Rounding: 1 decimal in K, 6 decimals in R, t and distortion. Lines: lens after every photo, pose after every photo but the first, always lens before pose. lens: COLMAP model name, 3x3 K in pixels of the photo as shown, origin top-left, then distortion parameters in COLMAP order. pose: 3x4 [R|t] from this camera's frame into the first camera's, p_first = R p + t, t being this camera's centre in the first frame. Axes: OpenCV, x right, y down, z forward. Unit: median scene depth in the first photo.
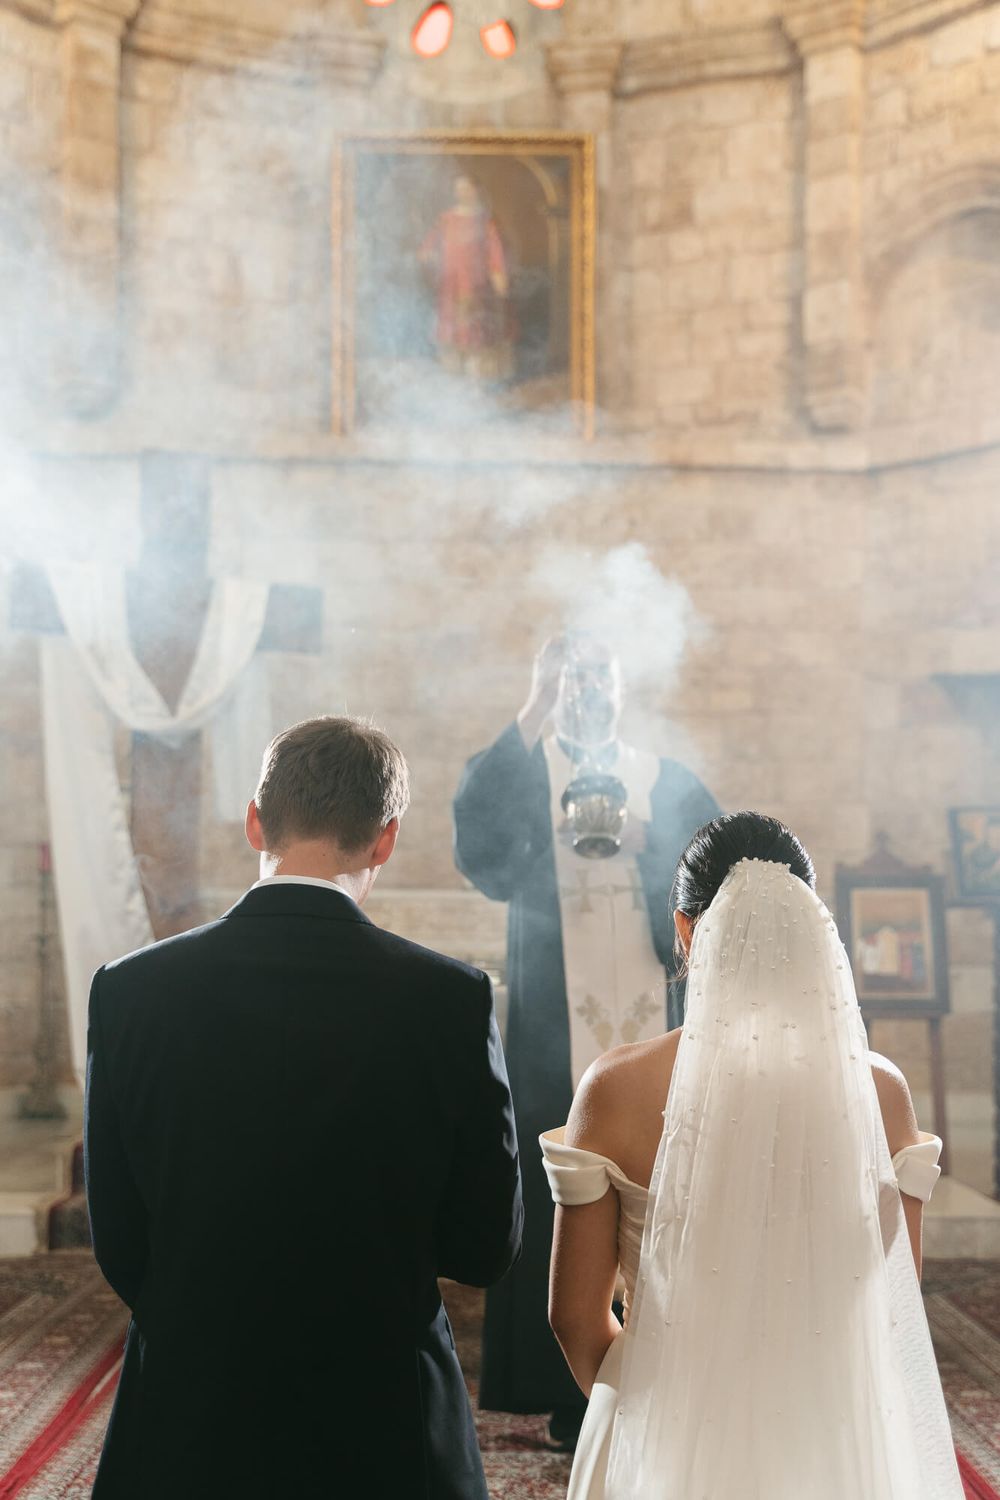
lens RADIAL K [[1225.3, 0, 499.8], [0, 1225.3, 751.3], [0, 0, 1]] dist [-0.002178, 0.000748]
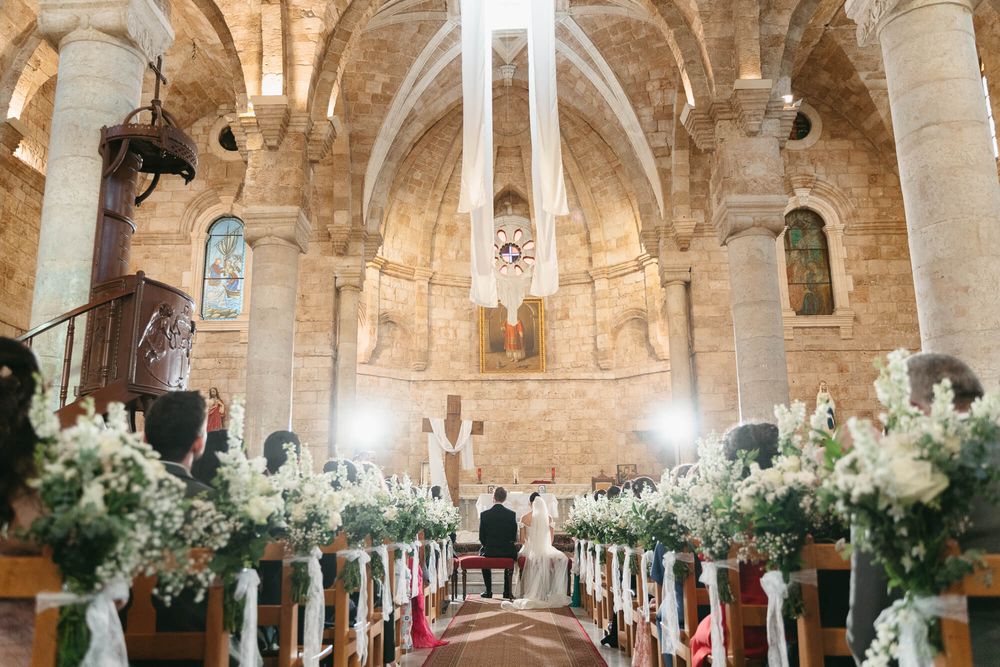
lens RADIAL K [[816.9, 0, 500.1], [0, 816.9, 333.7], [0, 0, 1]] dist [-0.002178, 0.000748]
pose [[0.998768, -0.026949, -0.041679, 0.043129], [0.021964, 0.993036, -0.115746, -0.077599], [0.044508, 0.114688, 0.992404, -1.677093]]
